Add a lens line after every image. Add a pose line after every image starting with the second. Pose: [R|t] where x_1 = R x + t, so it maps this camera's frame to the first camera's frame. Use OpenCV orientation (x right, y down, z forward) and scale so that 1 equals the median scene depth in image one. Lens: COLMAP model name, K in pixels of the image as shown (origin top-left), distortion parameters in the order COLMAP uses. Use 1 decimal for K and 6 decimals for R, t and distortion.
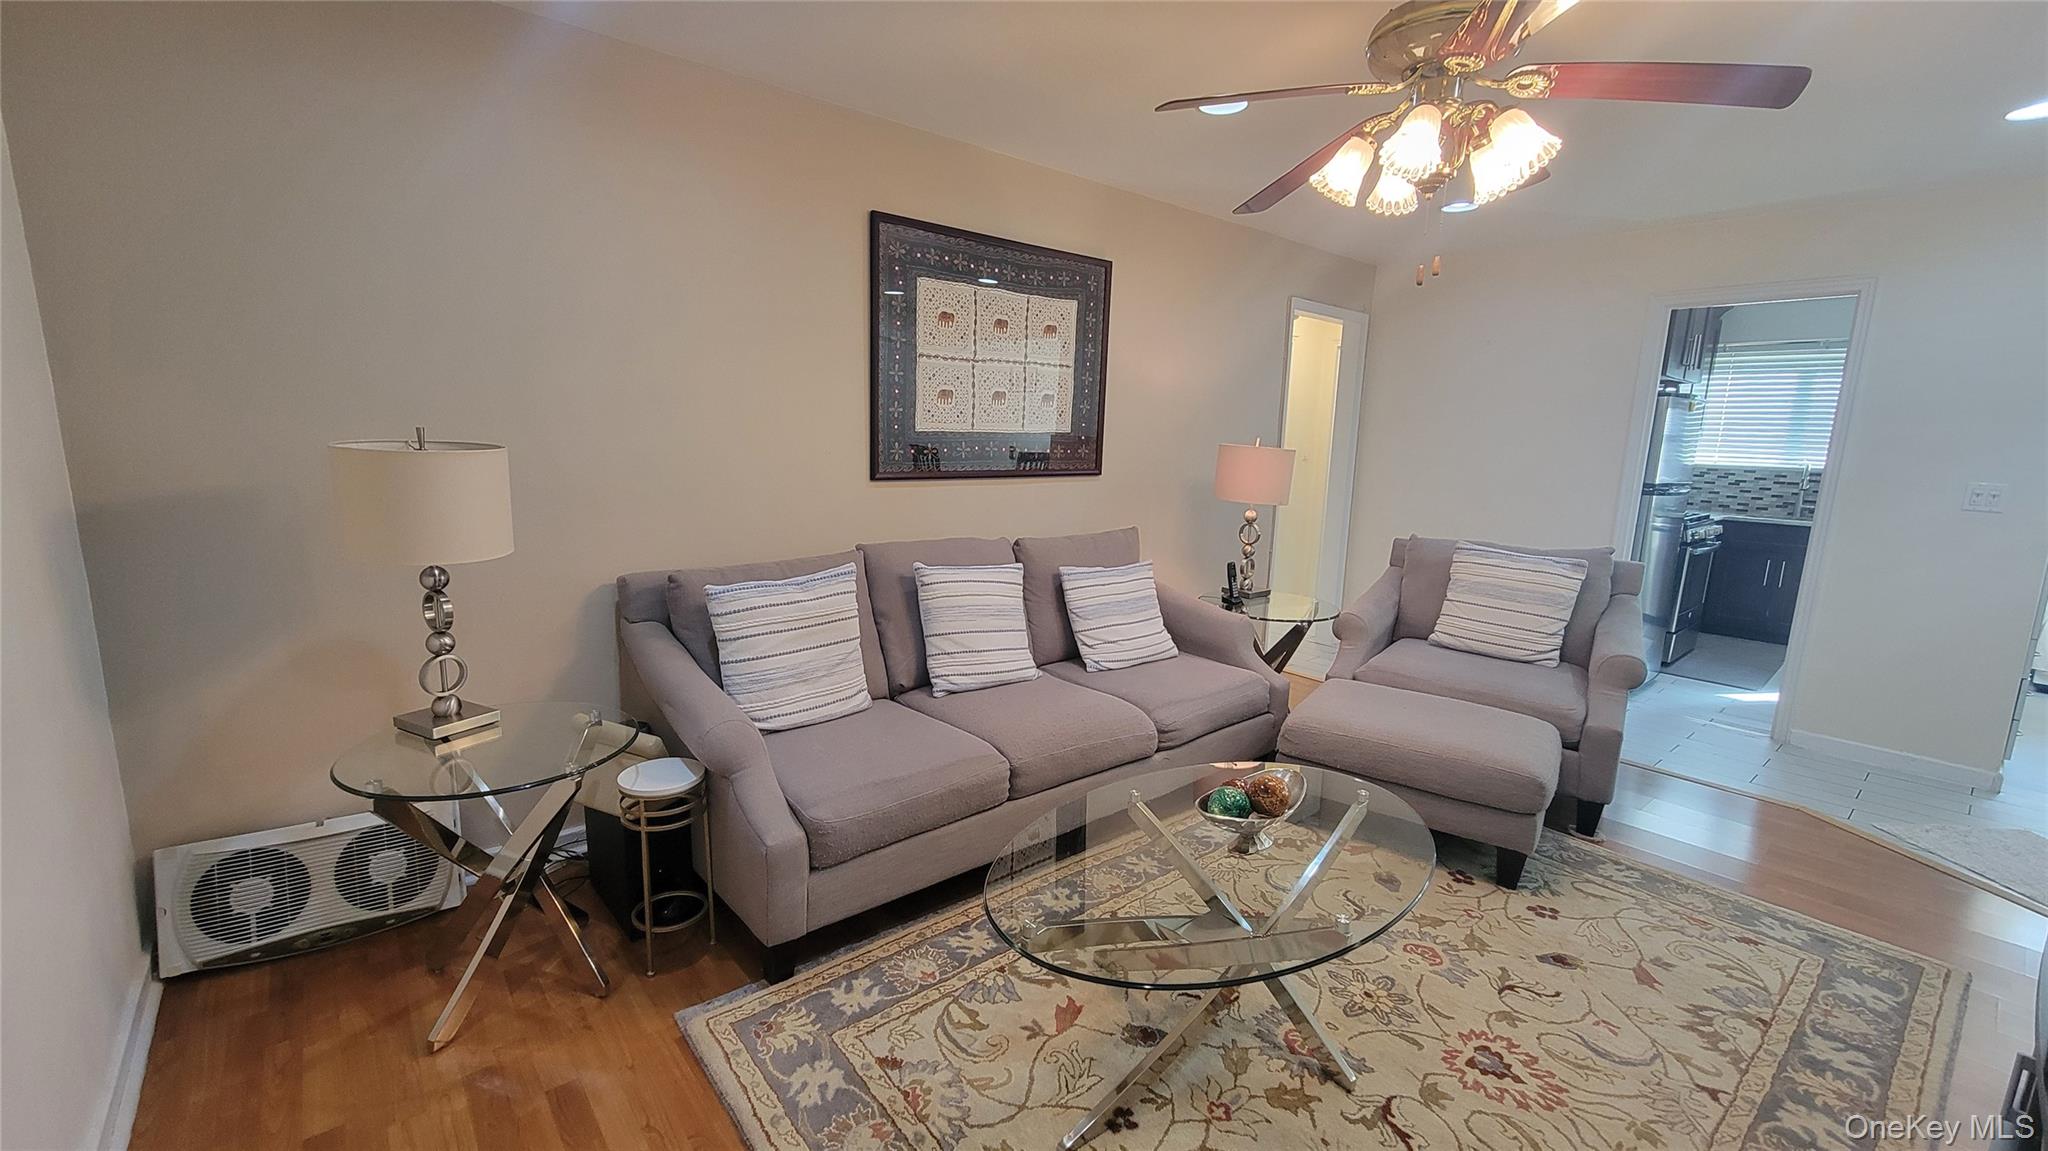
lens RADIAL K [[844.5, 0, 1014.1], [0, 844.5, 581.8], [0, 0, 1]] dist [0.011827, -0.005534]
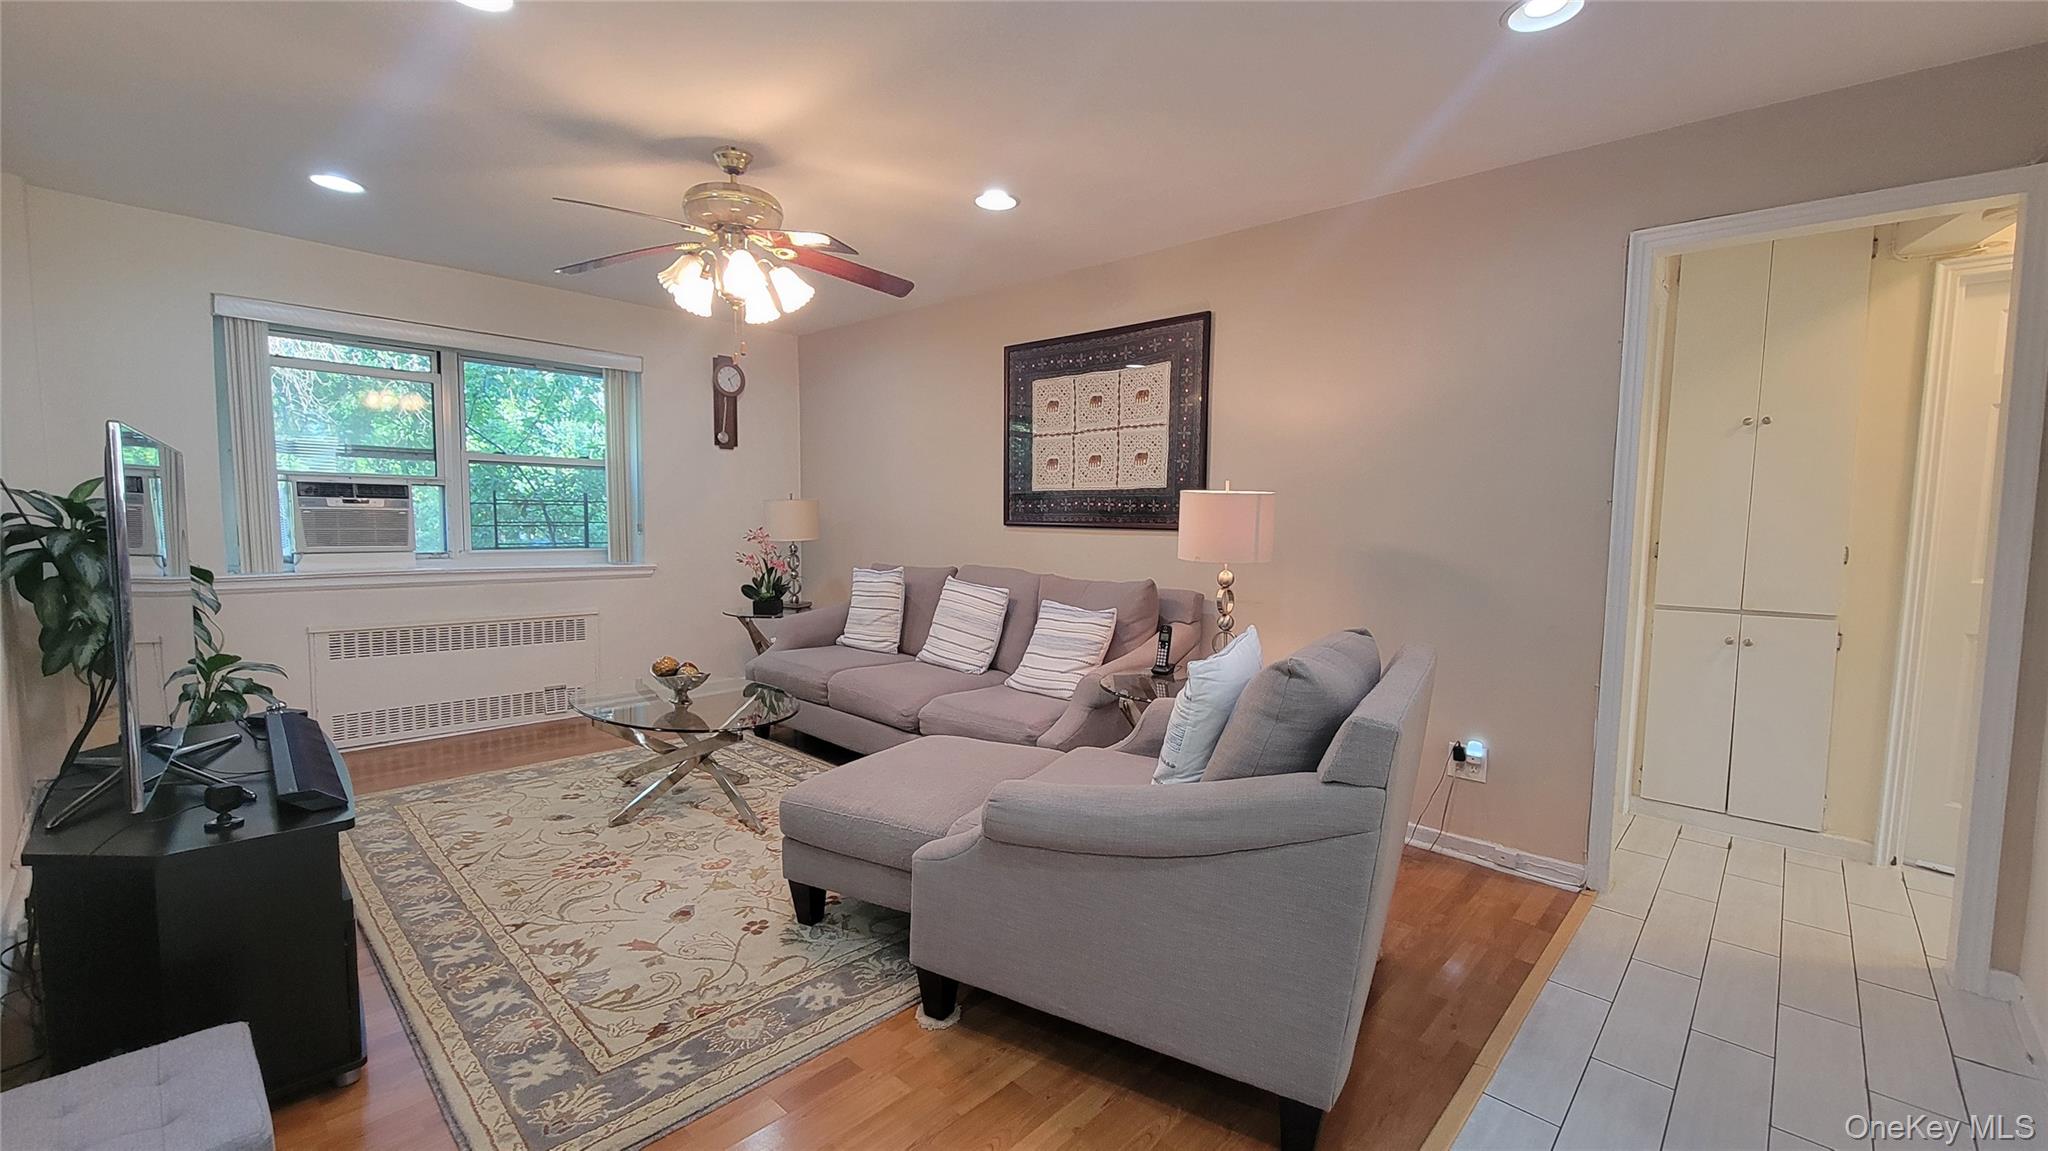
lens RADIAL K [[832.4, 0, 1012.4], [0, 832.4, 584.4], [0, 0, 1]] dist [0.000173, -0.003272]
pose [[0.110536, 0.057077, -0.992232, 1.261748], [-0.191108, 0.980940, 0.035138, -0.074743], [0.975325, 0.185740, 0.119337, 0.868652]]
